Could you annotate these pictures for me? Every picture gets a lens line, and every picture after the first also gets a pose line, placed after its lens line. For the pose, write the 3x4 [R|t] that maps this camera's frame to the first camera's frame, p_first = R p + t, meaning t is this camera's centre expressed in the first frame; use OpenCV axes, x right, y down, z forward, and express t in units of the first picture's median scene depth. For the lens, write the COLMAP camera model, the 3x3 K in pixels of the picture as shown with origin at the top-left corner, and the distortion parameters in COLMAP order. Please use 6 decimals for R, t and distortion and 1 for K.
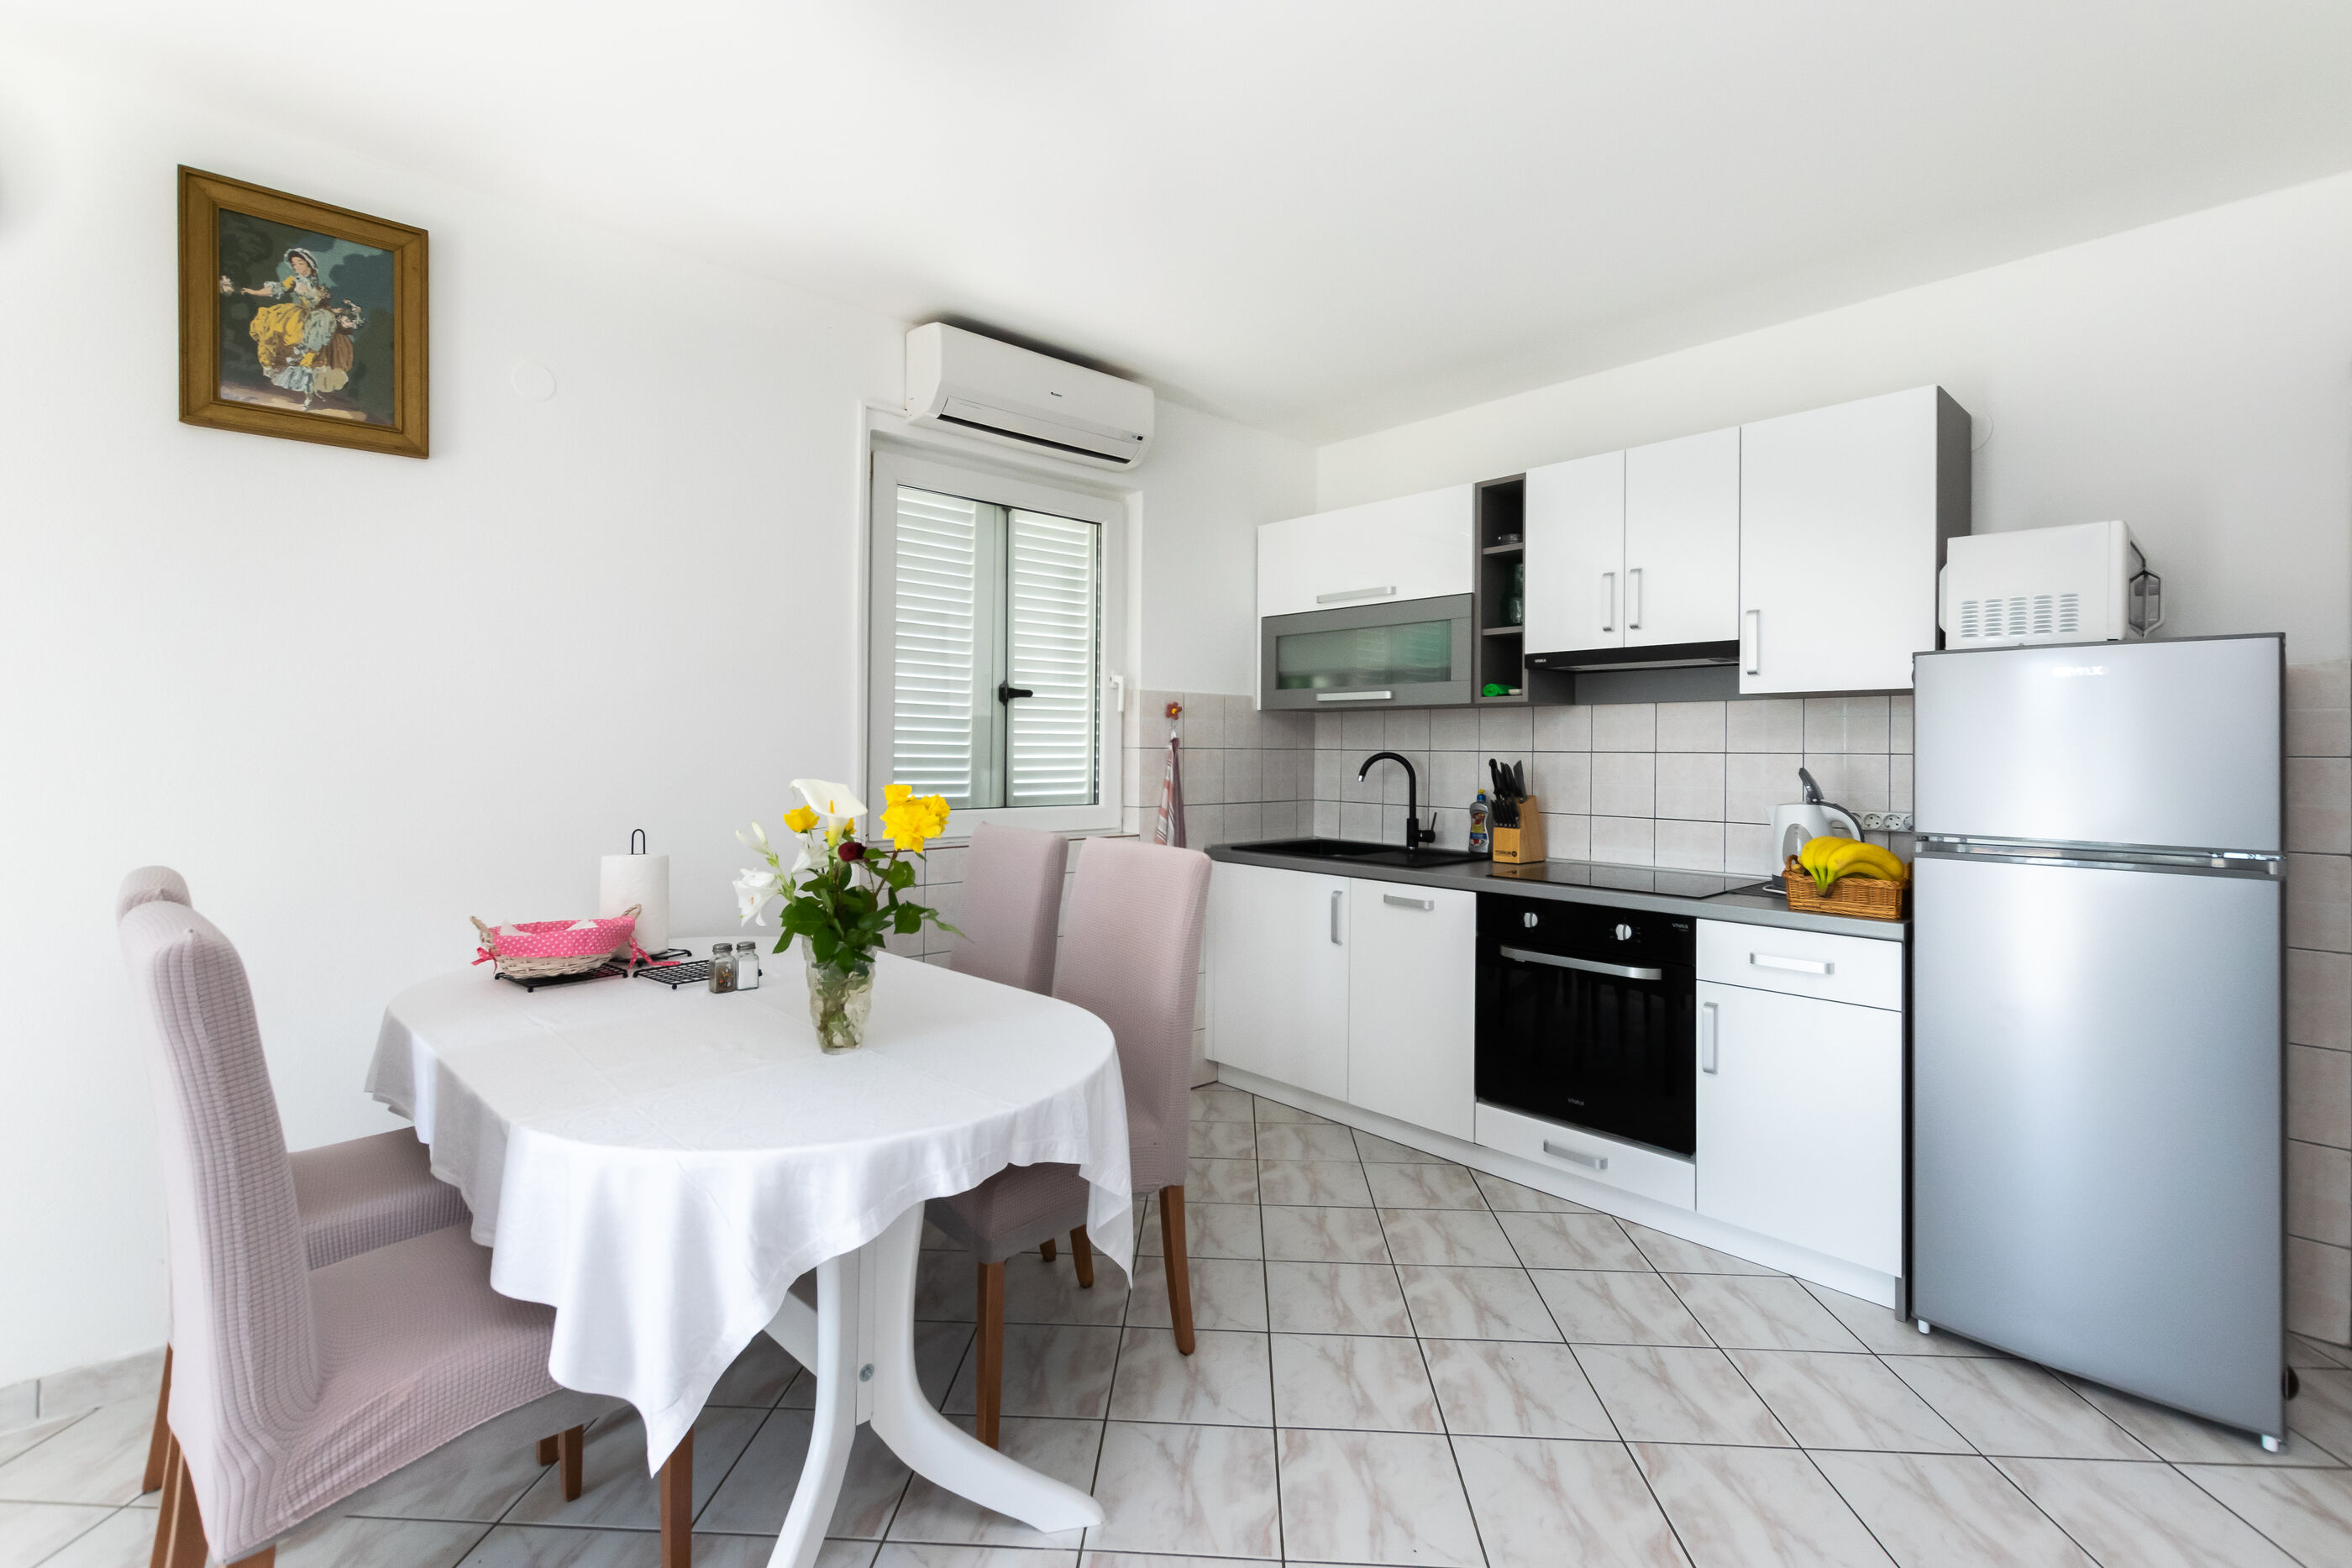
lens RADIAL K [[1059.6, 0, 1169.0], [0, 1059.6, 744.4], [0, 0, 1]] dist [-0.000386, 0.000062]
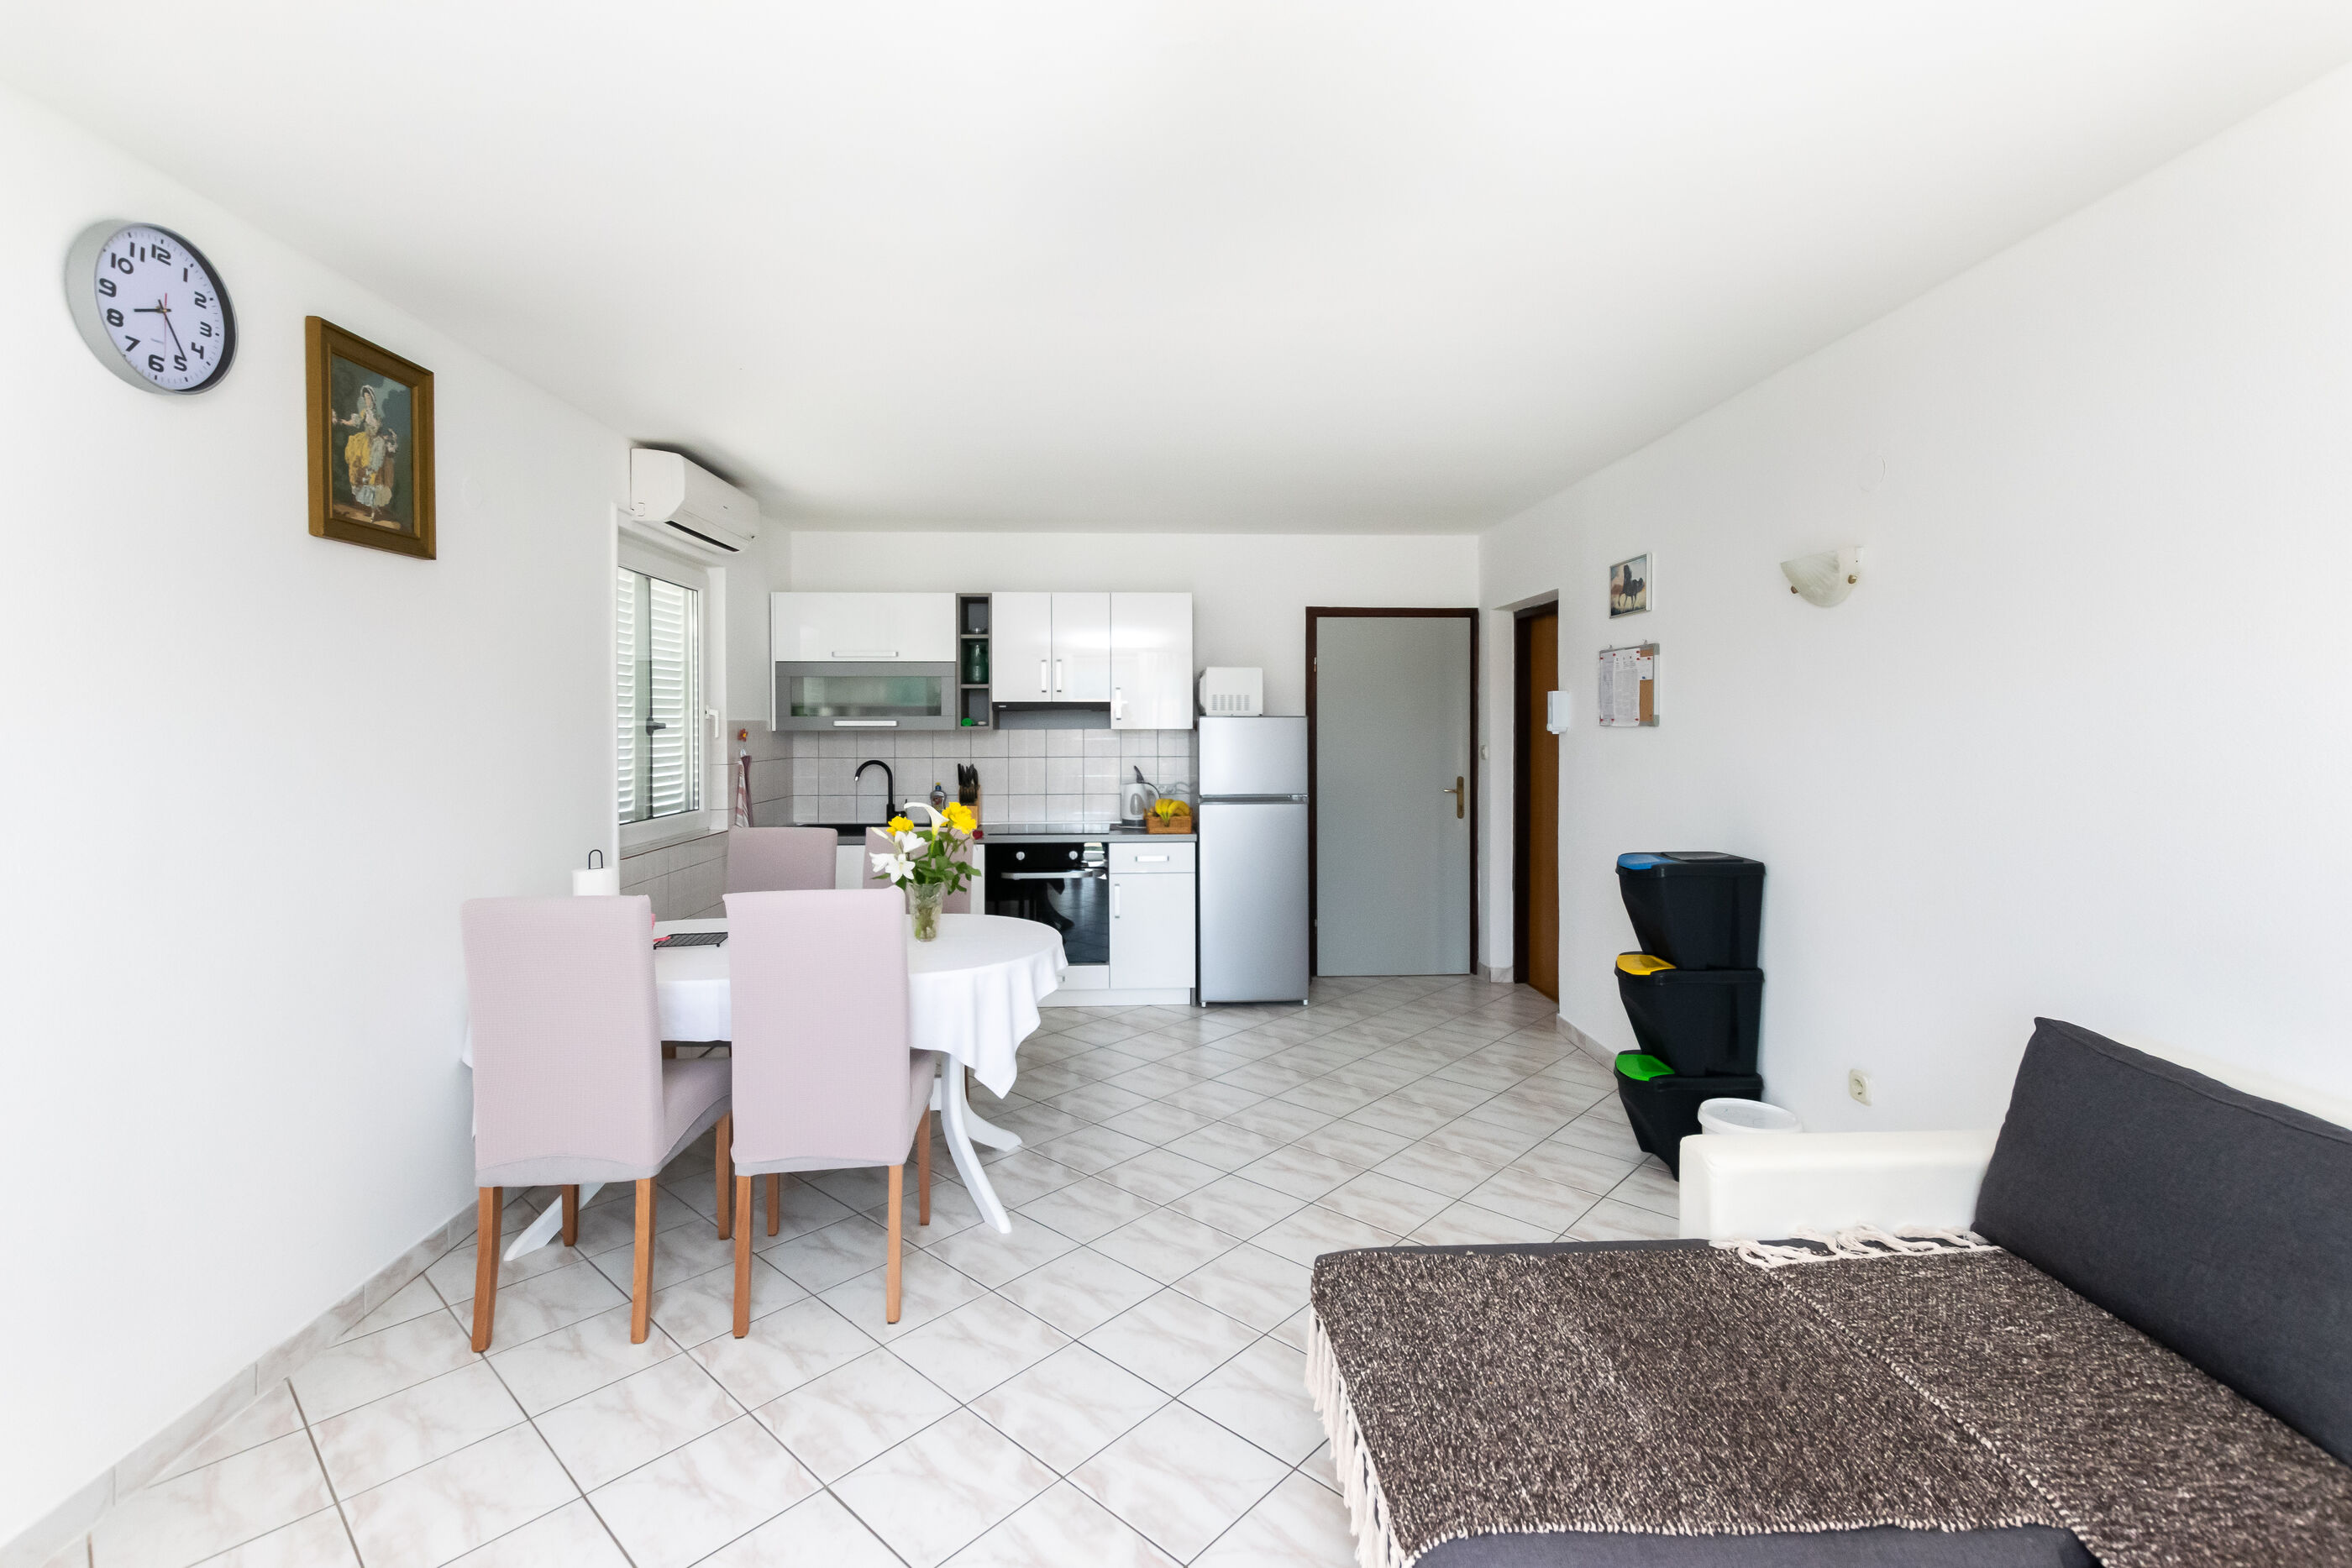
lens RADIAL K [[1075.6, 0, 1188.6], [0, 1075.6, 744.0], [0, 0, 1]] dist [0.001573, 0.000265]
pose [[0.627643, -0.024712, 0.778109, -1.078841], [0.003892, 0.999583, 0.028606, -0.089115], [-0.778492, -0.014926, 0.627477, -0.430072]]
